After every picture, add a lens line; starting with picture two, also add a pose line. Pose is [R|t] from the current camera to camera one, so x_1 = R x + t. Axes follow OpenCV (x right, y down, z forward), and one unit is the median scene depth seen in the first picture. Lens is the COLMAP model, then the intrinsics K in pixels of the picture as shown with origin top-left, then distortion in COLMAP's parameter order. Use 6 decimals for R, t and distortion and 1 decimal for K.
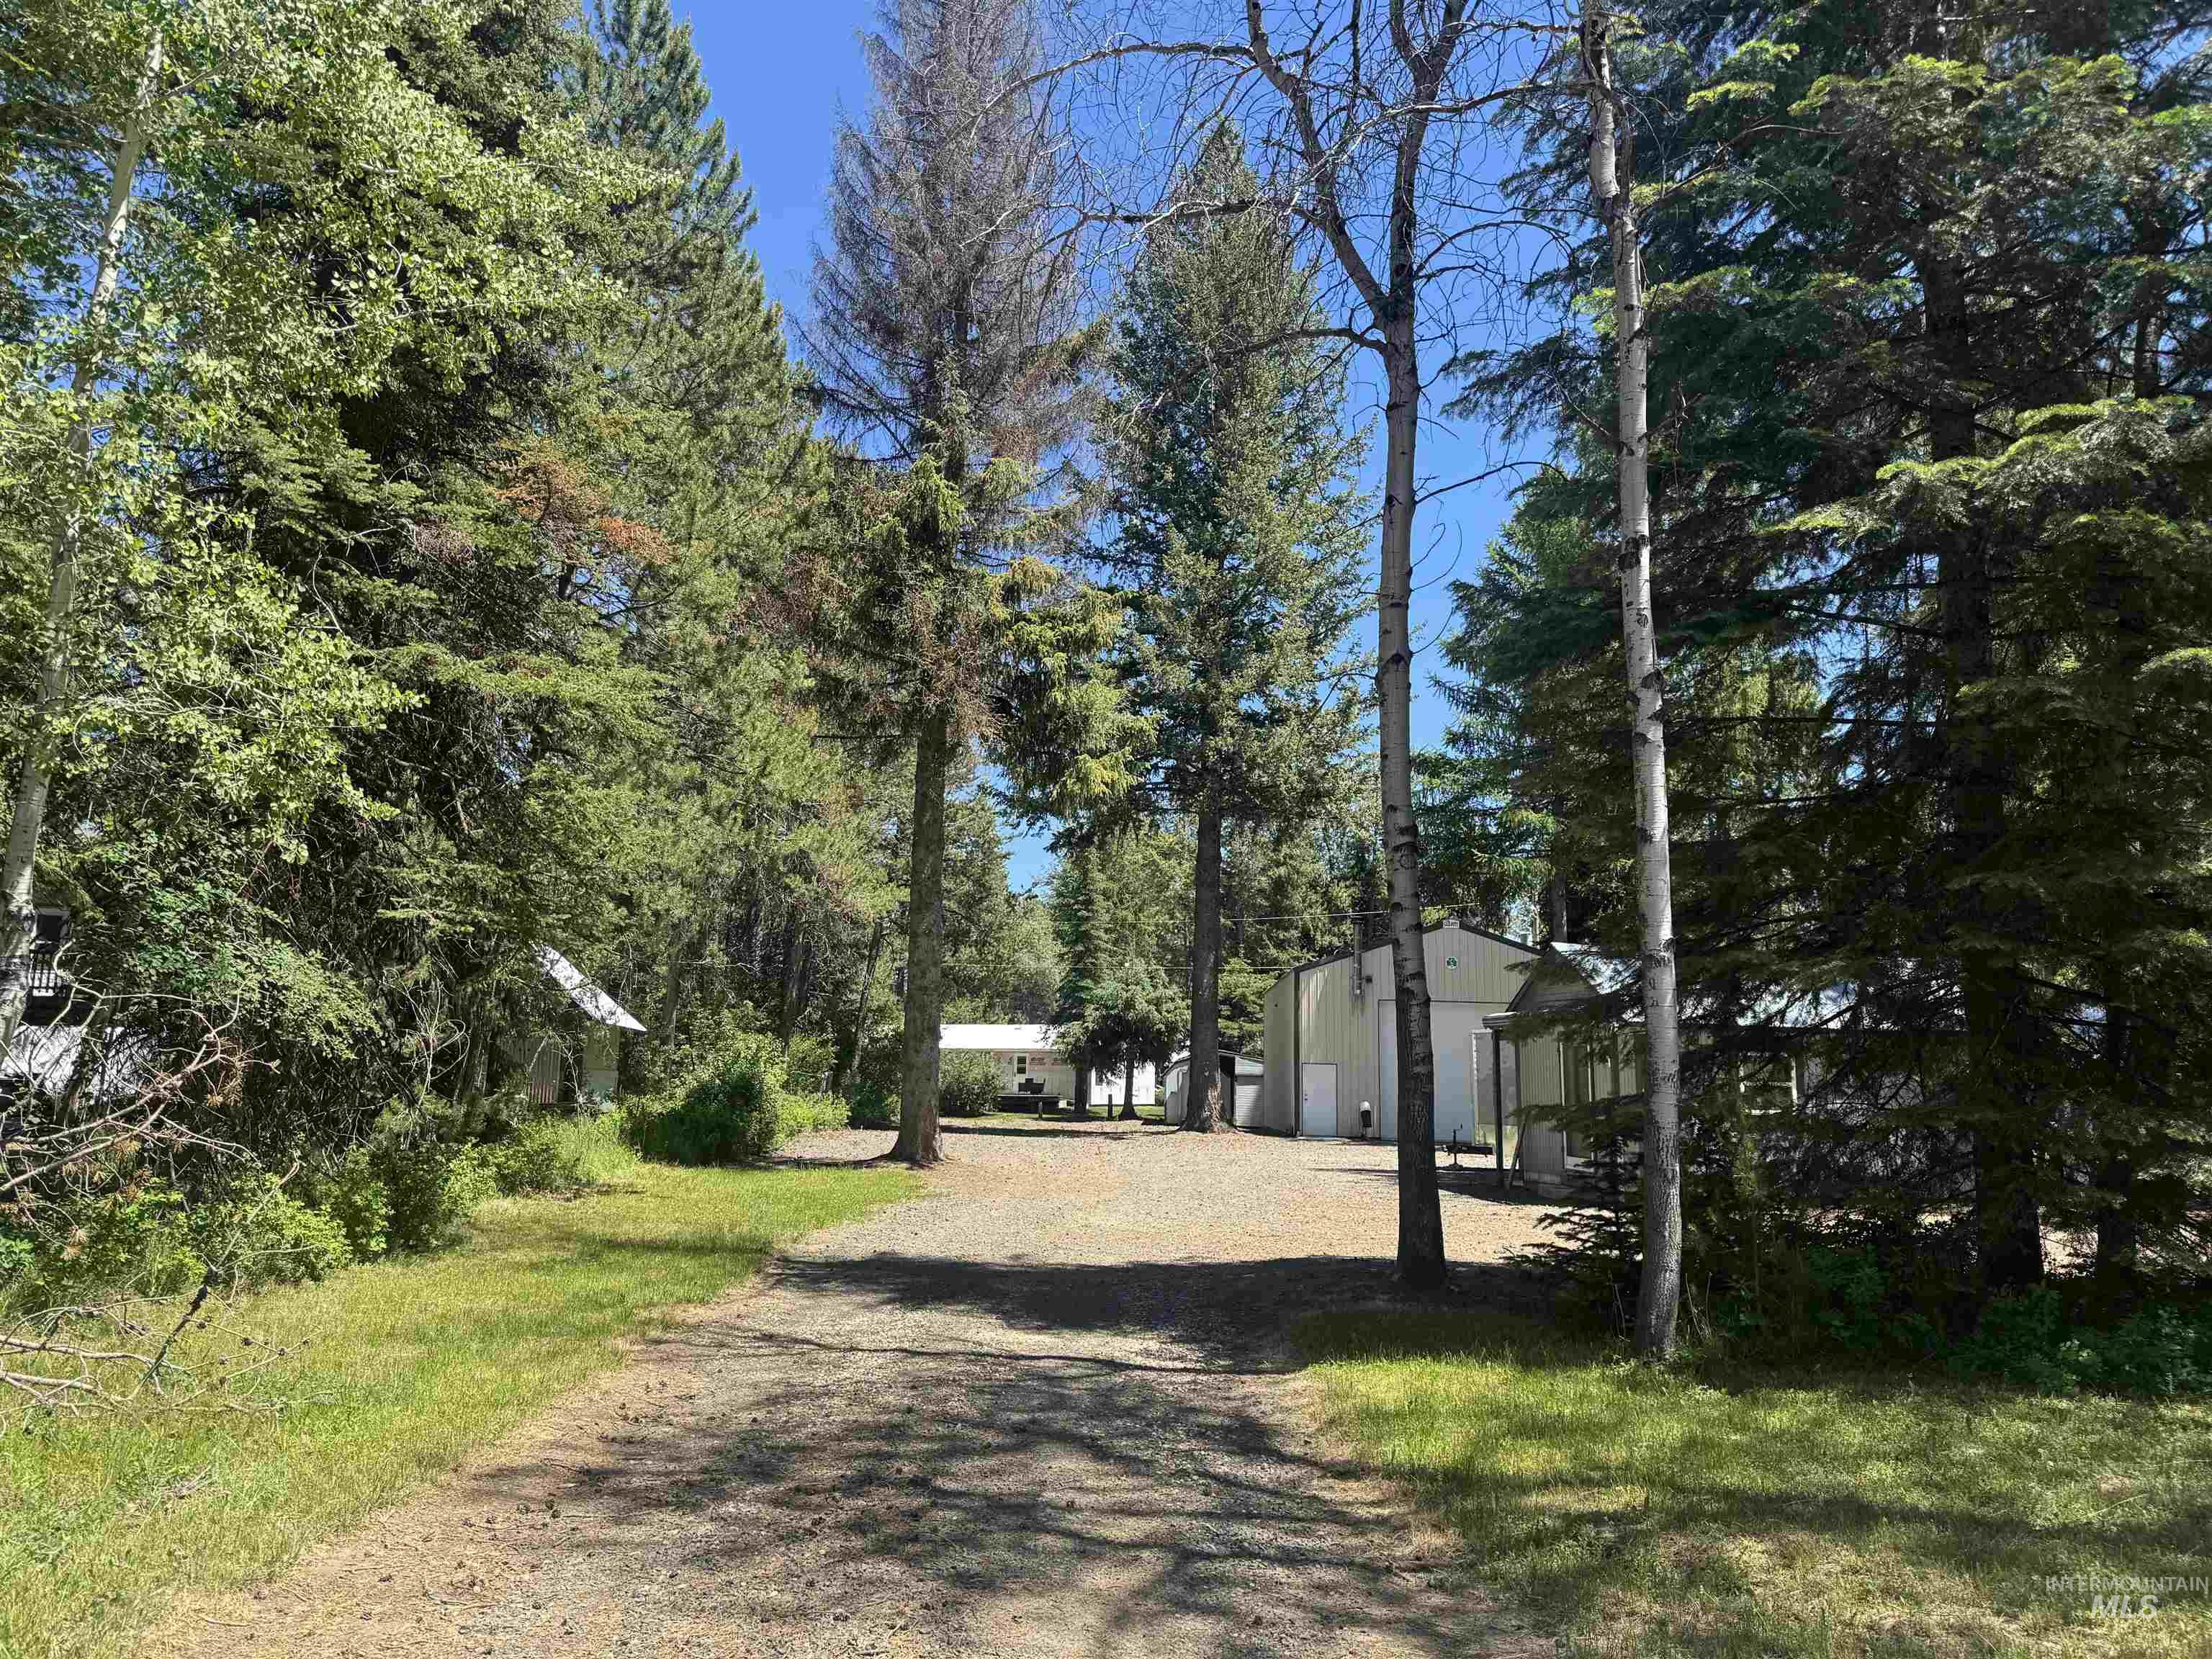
lens RADIAL K [[1547.4, 0, 1107.9], [0, 1547.4, 826.8], [0, 0, 1]] dist [0.176583, -0.367167]
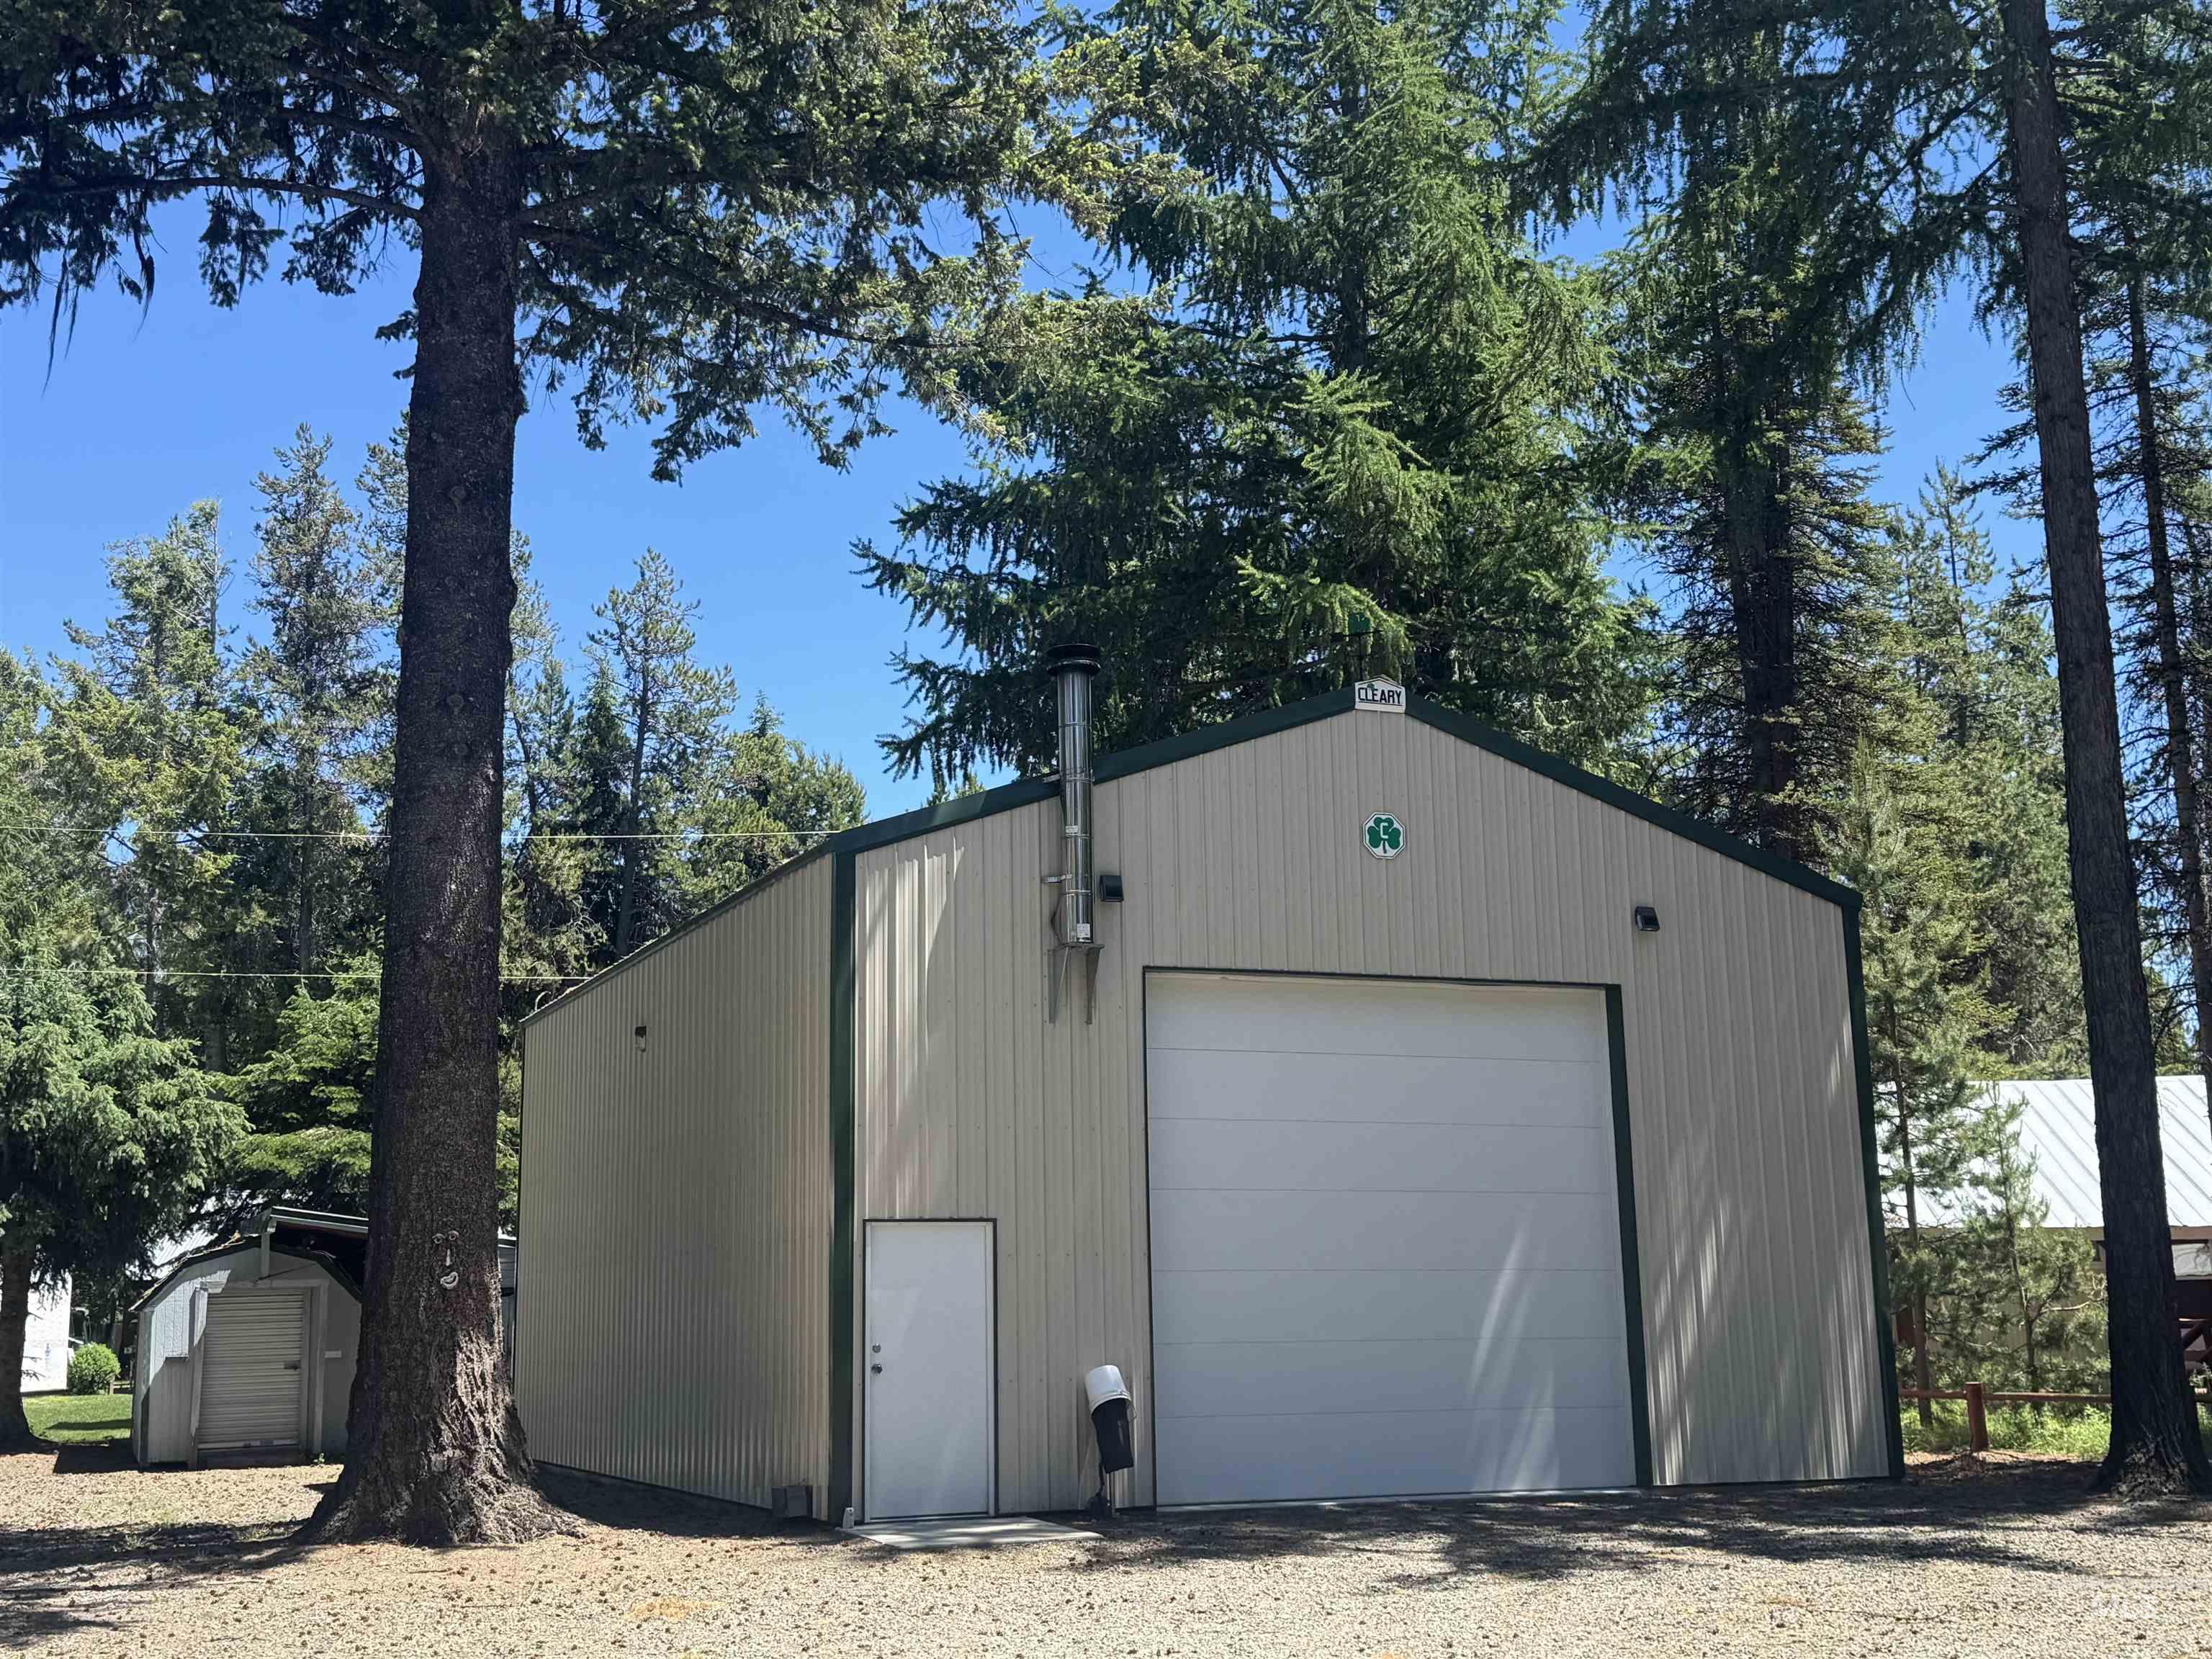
lens RADIAL K [[2562.1, 0, 1099.1], [0, 2562.1, 837.6], [0, 0, 1]] dist [0.216599, -0.517736]
pose [[0.911767, 0.037988, 0.408946, -0.006091], [-0.031855, 0.999255, -0.021802, 0.066970], [-0.409470, 0.006852, 0.912298, 0.413794]]
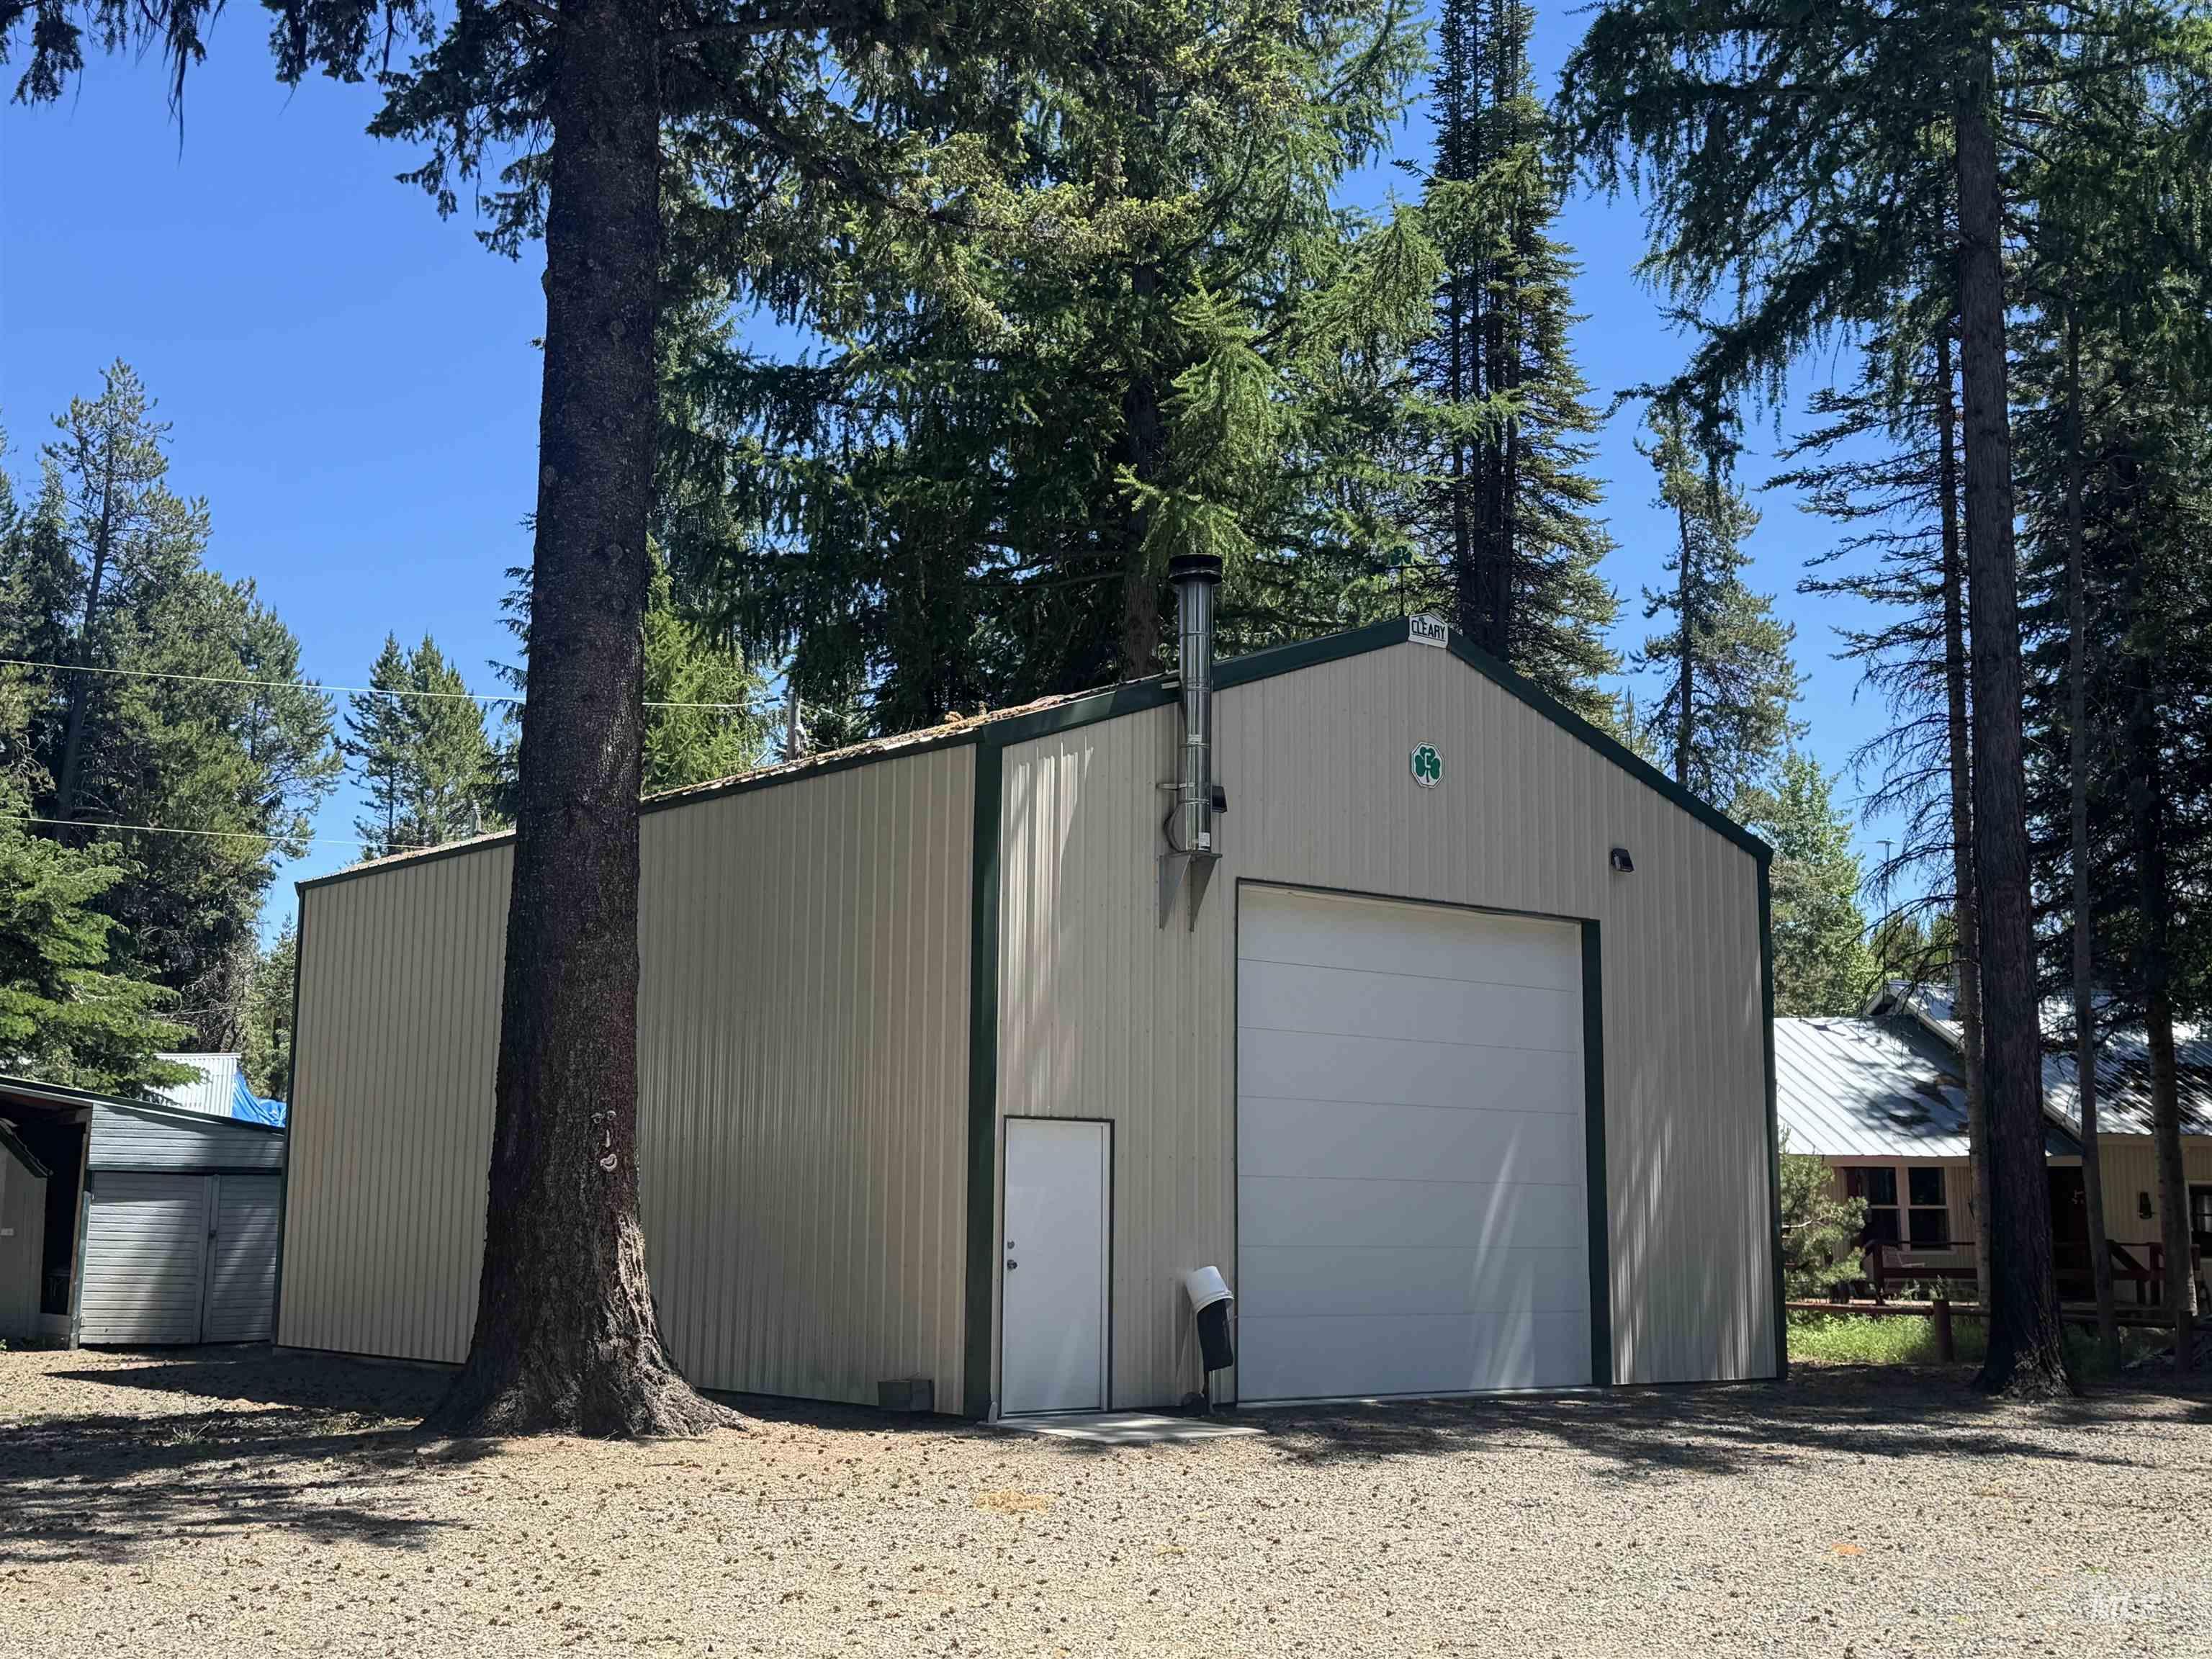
lens RADIAL K [[2554.9, 0, 1118.4], [0, 2554.9, 828.2], [0, 0, 1]] dist [0.148566, -0.018027]
pose [[0.755168, 0.081776, 0.650411, -0.083667], [-0.102657, 0.994699, -0.005872, 0.072478], [-0.647444, -0.062335, 0.759560, 0.462681]]
